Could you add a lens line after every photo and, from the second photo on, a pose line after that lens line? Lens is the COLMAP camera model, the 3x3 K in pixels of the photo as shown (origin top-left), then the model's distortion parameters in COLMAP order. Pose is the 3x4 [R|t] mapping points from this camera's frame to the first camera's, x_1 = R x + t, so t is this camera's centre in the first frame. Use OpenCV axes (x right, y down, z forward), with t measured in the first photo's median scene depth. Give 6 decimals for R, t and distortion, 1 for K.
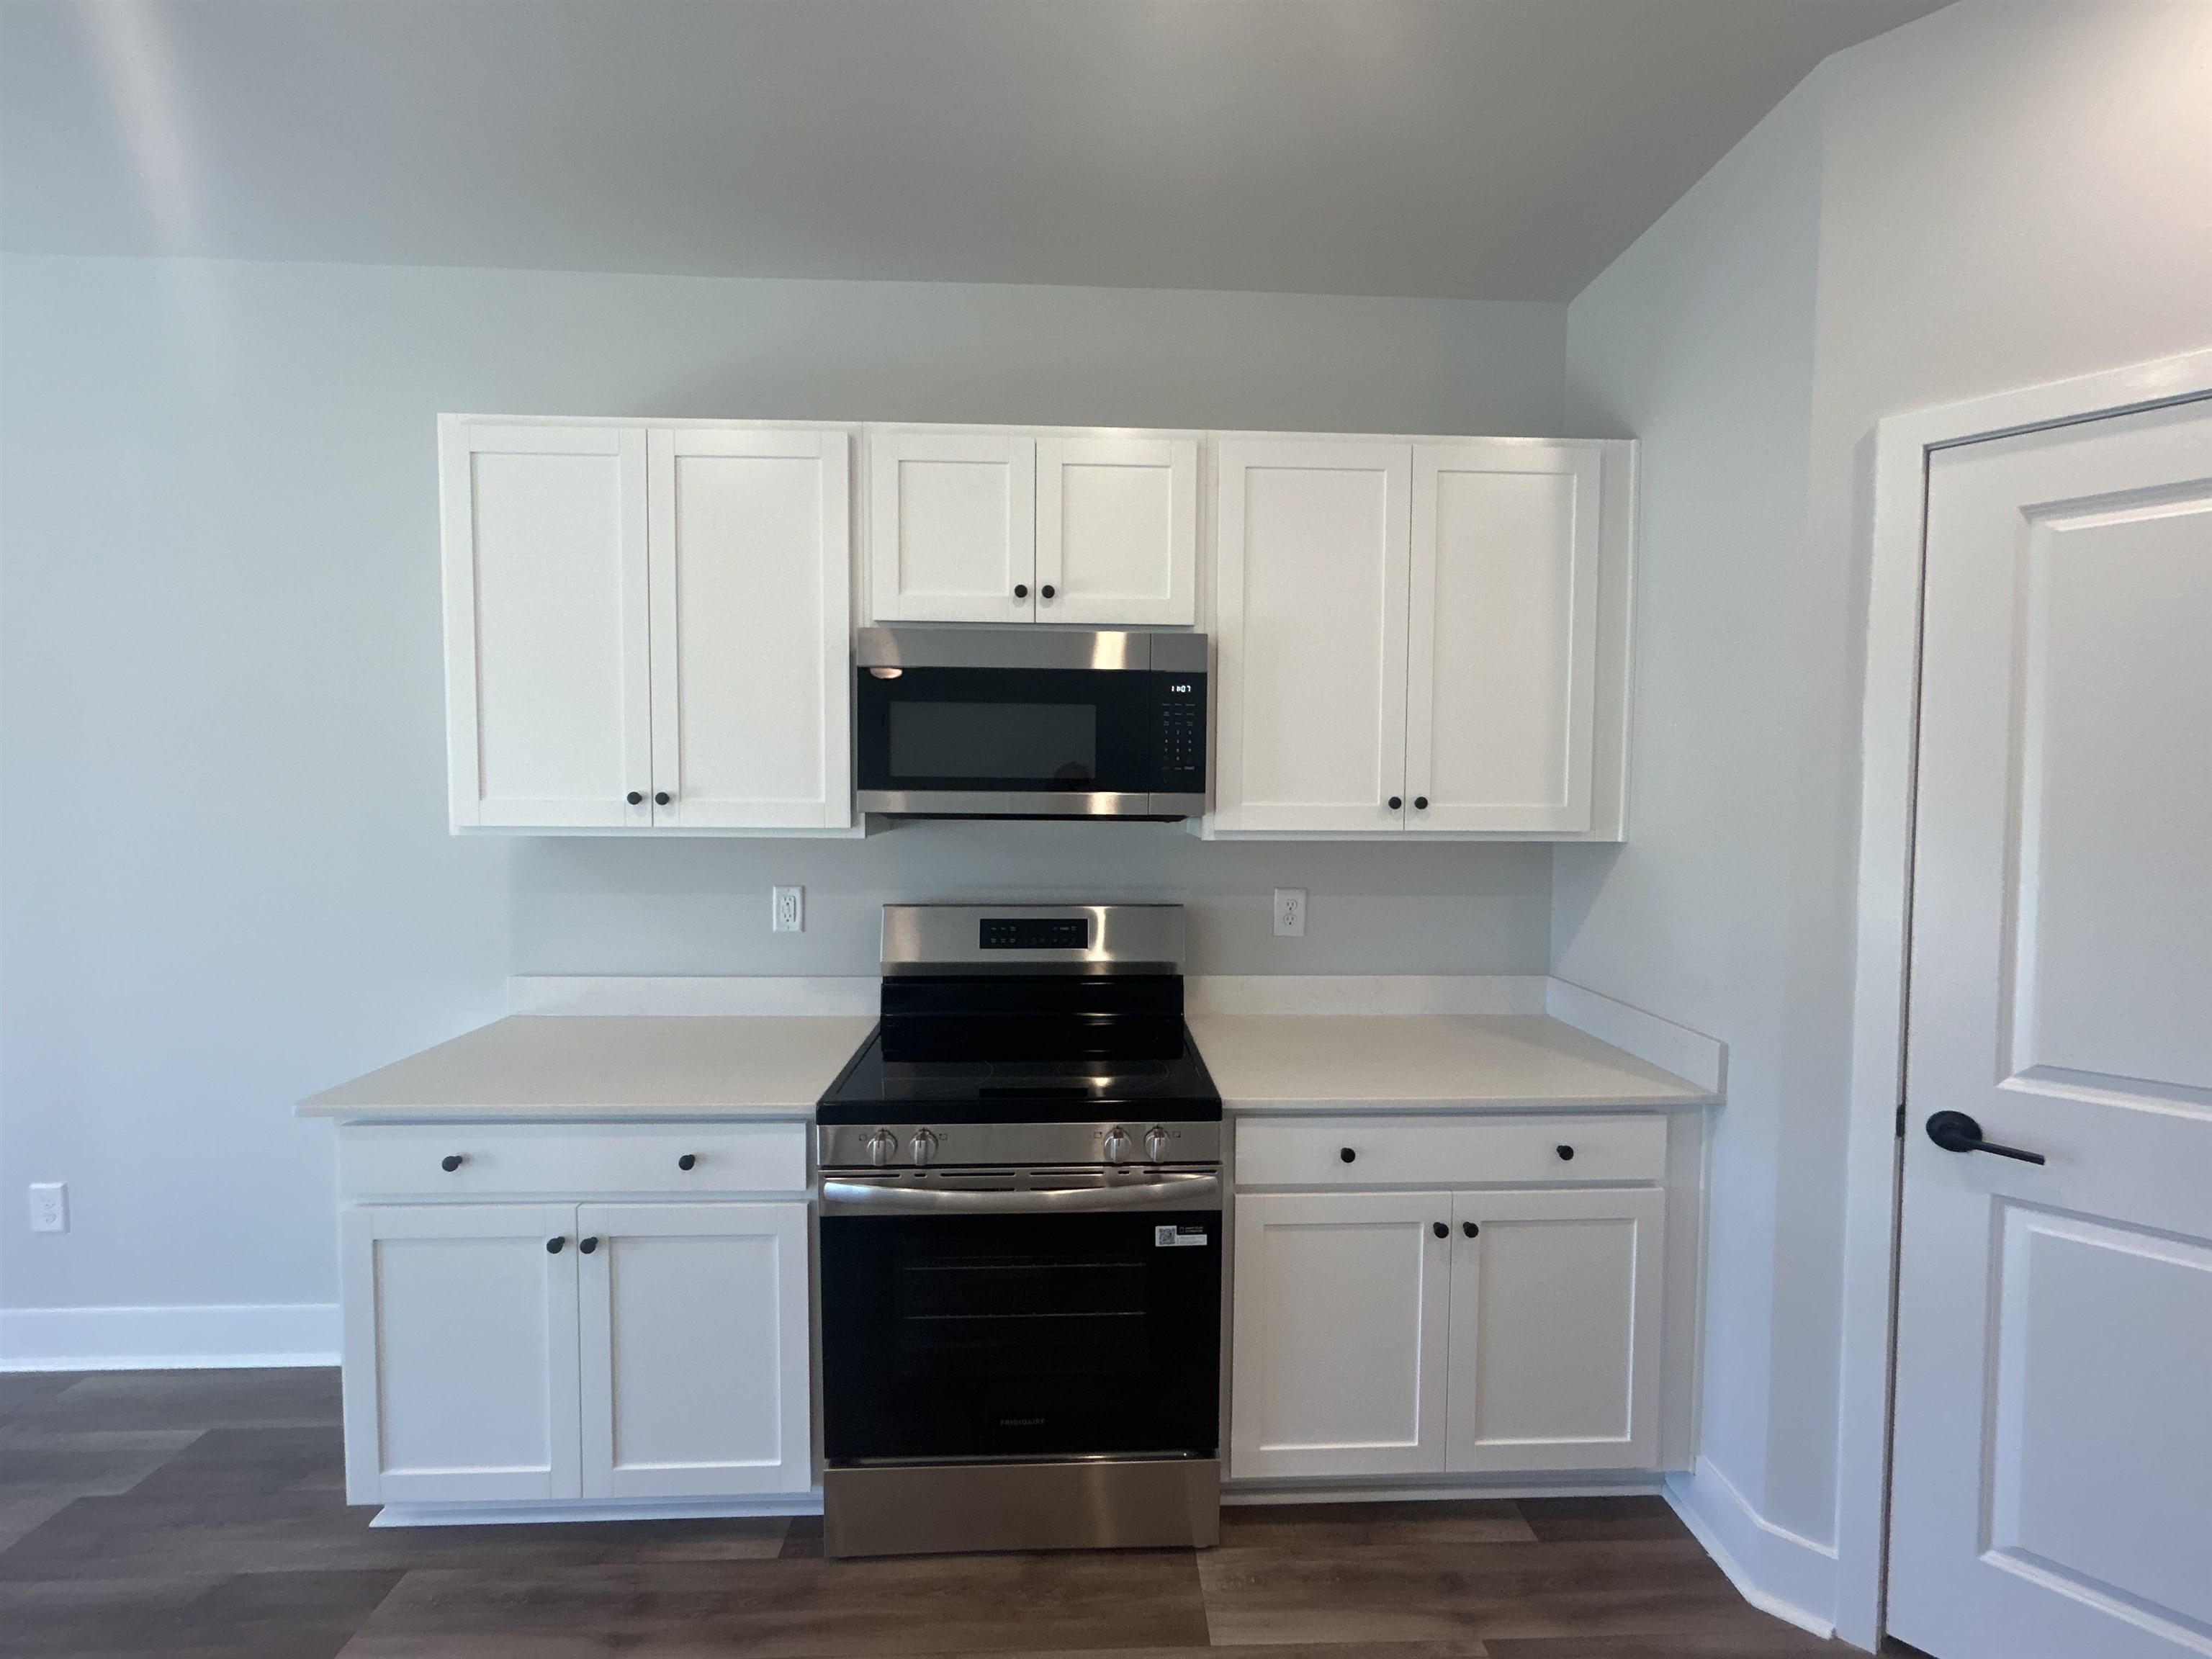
lens RADIAL K [[886.1, 0, 1103.9], [0, 886.1, 828.9], [0, 0, 1]] dist [-0.004257, 0.000440]
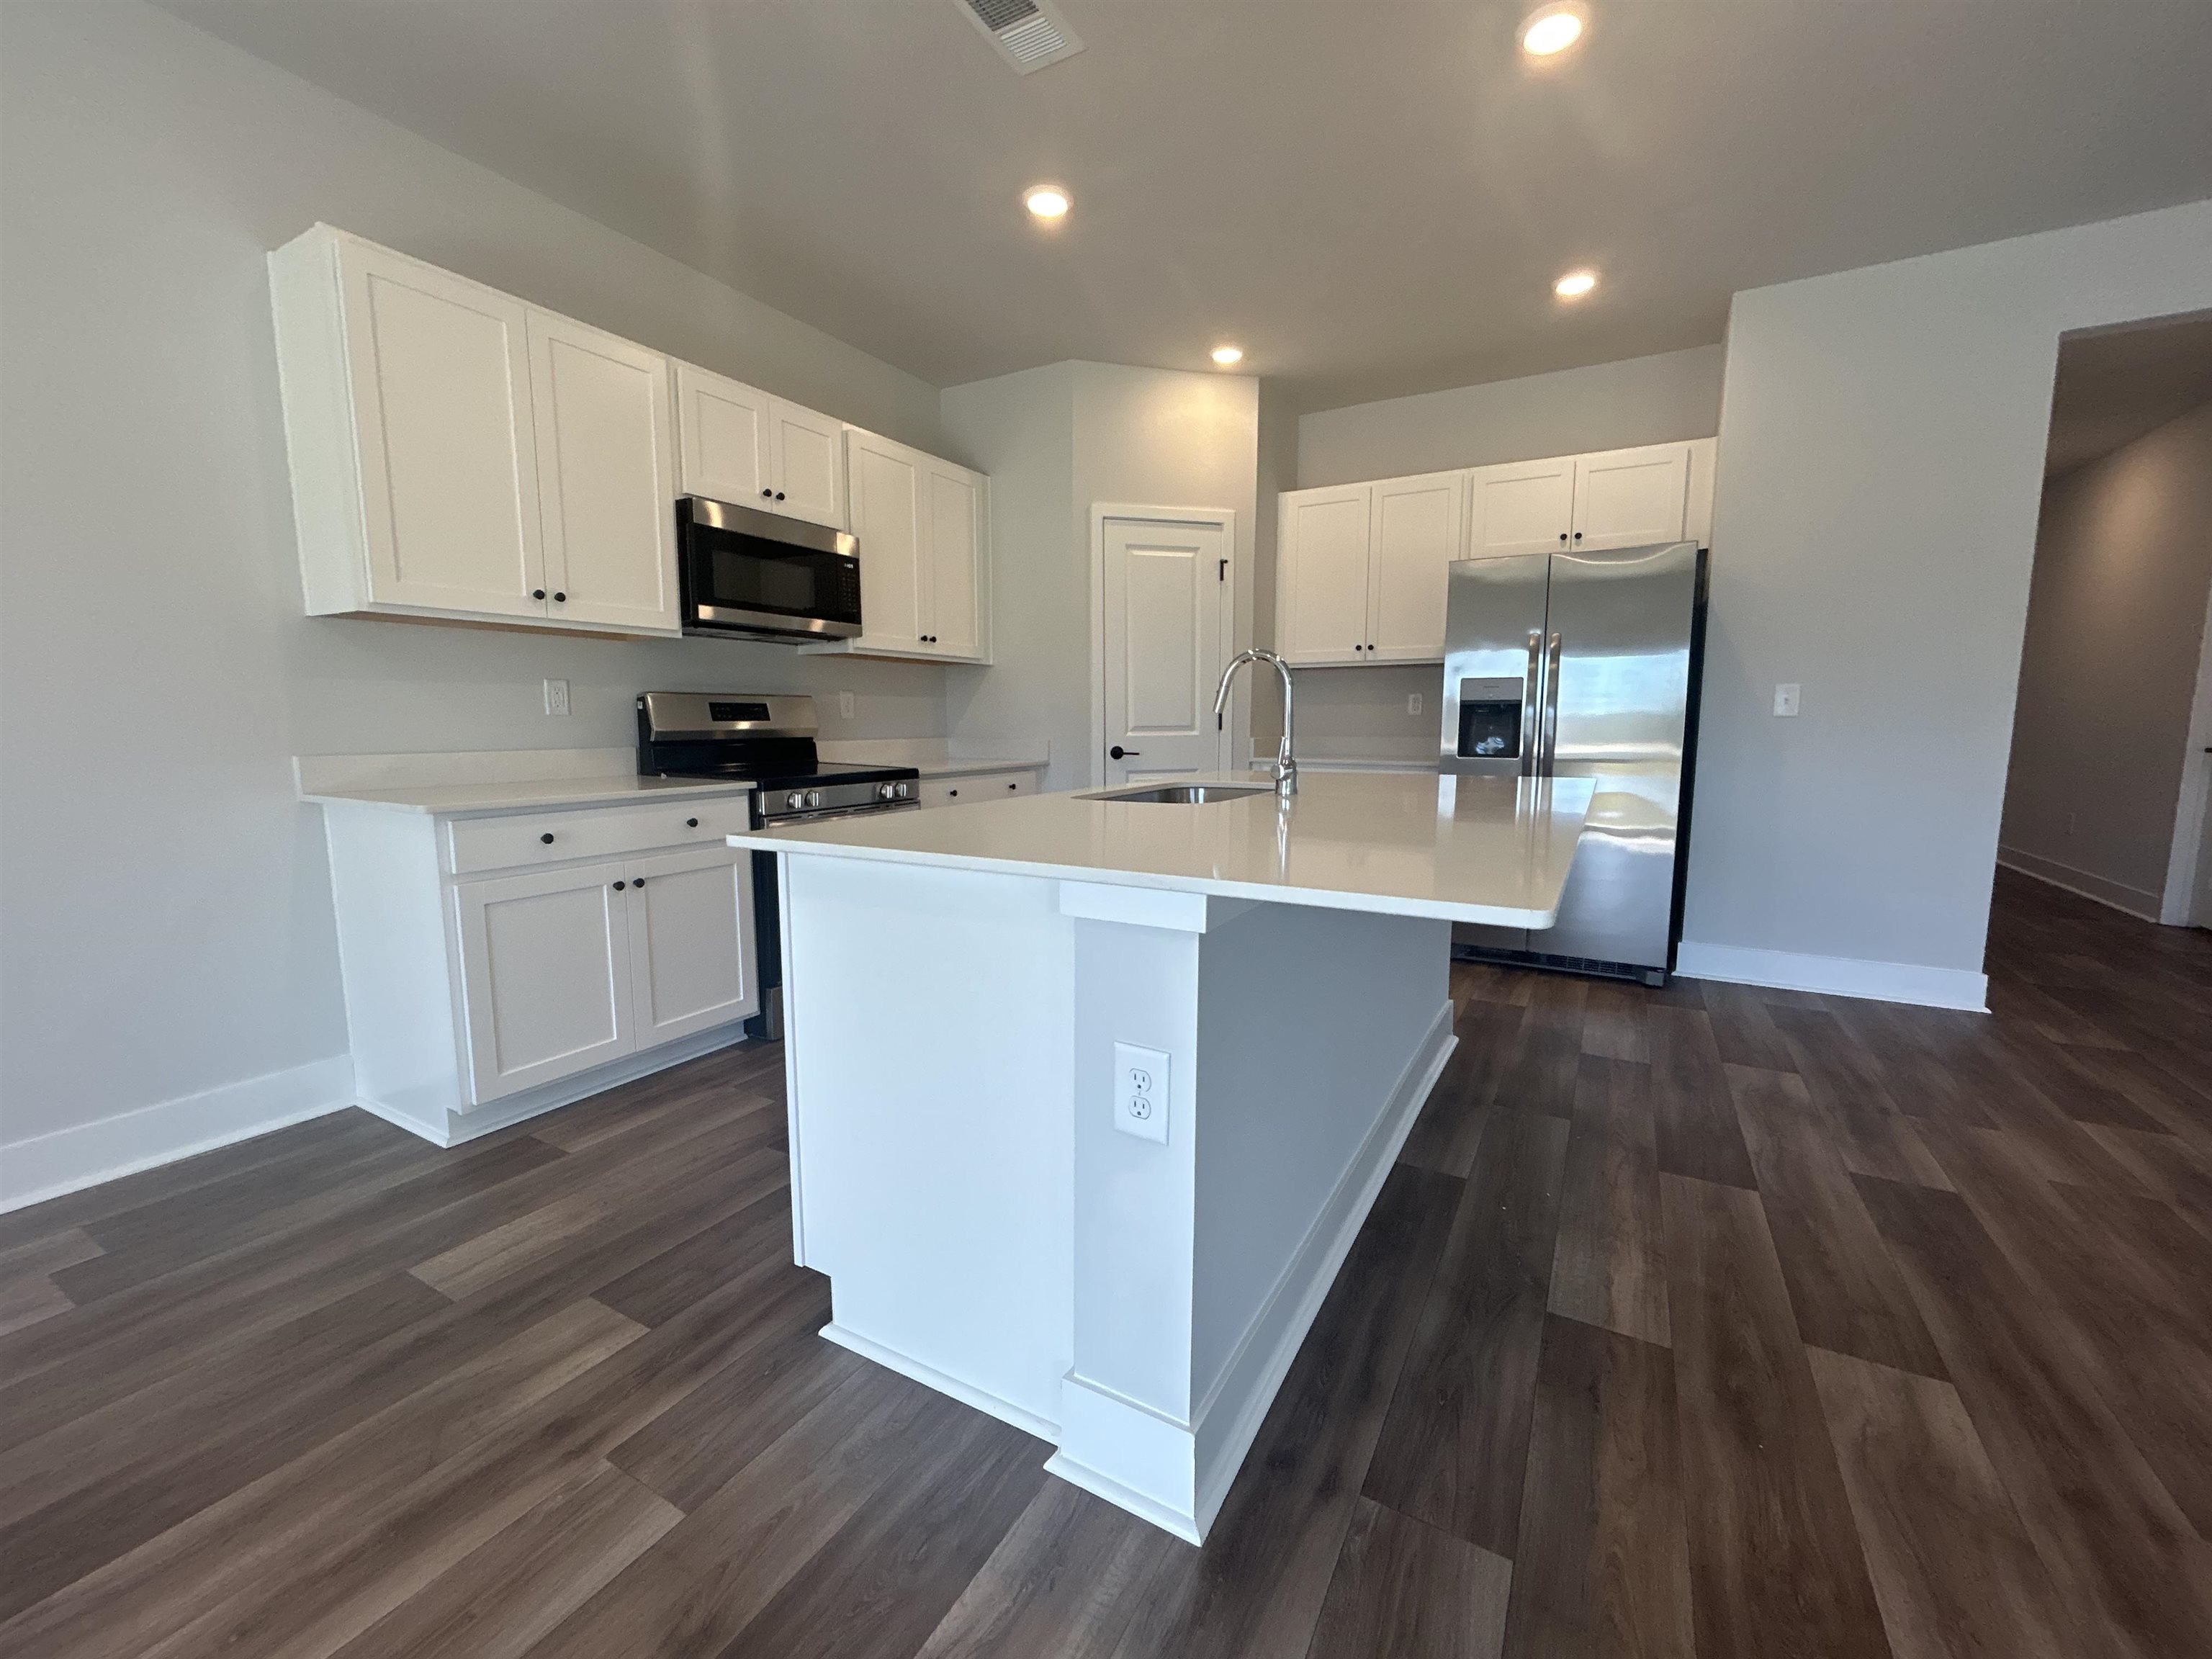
lens RADIAL K [[897.0, 0, 1104.5], [0, 897.0, 828.8], [0, 0, 1]] dist [-0.001171, 0.001090]
pose [[0.531683, -0.109986, 0.839771, -1.247374], [0.041445, 0.993723, 0.103910, 0.211473], [-0.845929, -0.020443, 0.532904, -0.452512]]
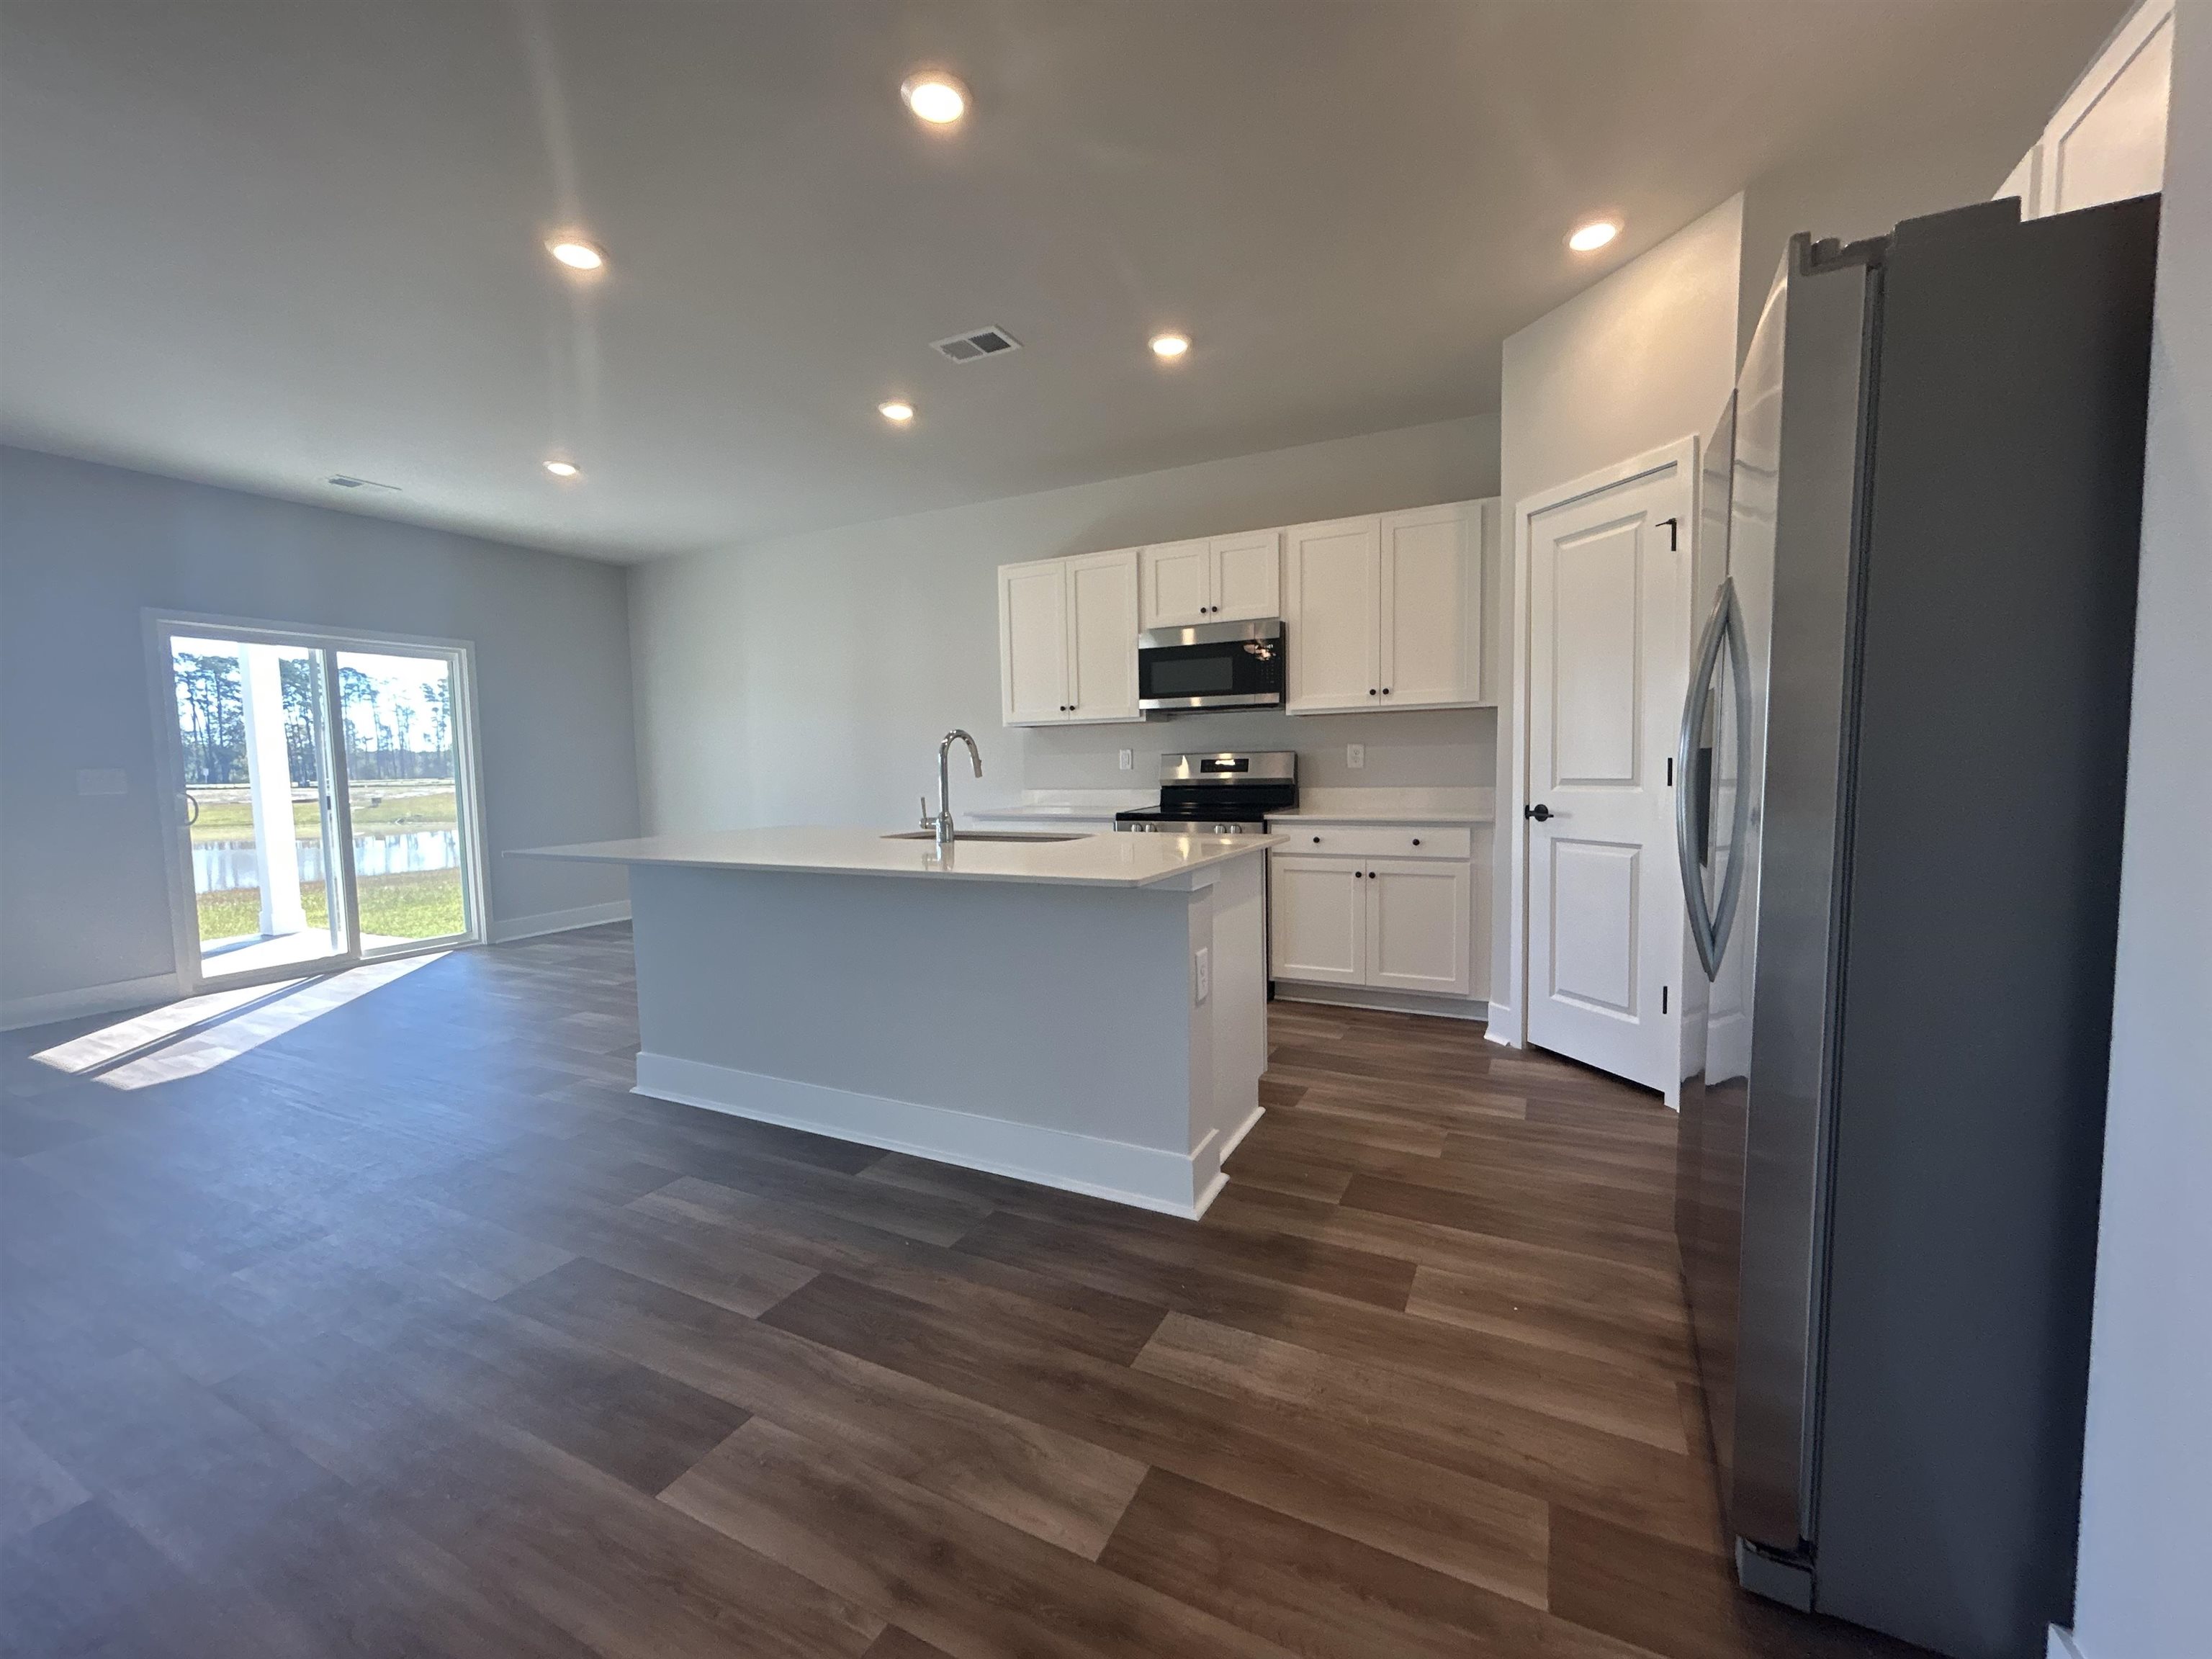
lens RADIAL K [[897.0, 0, 1104.5], [0, 897.0, 828.8], [0, 0, 1]] dist [-0.001171, 0.001090]
pose [[0.873185, 0.011836, -0.487245, 0.835050], [0.004180, 0.999486, 0.031772, 0.229534], [0.487371, -0.029779, 0.872687, -1.202082]]
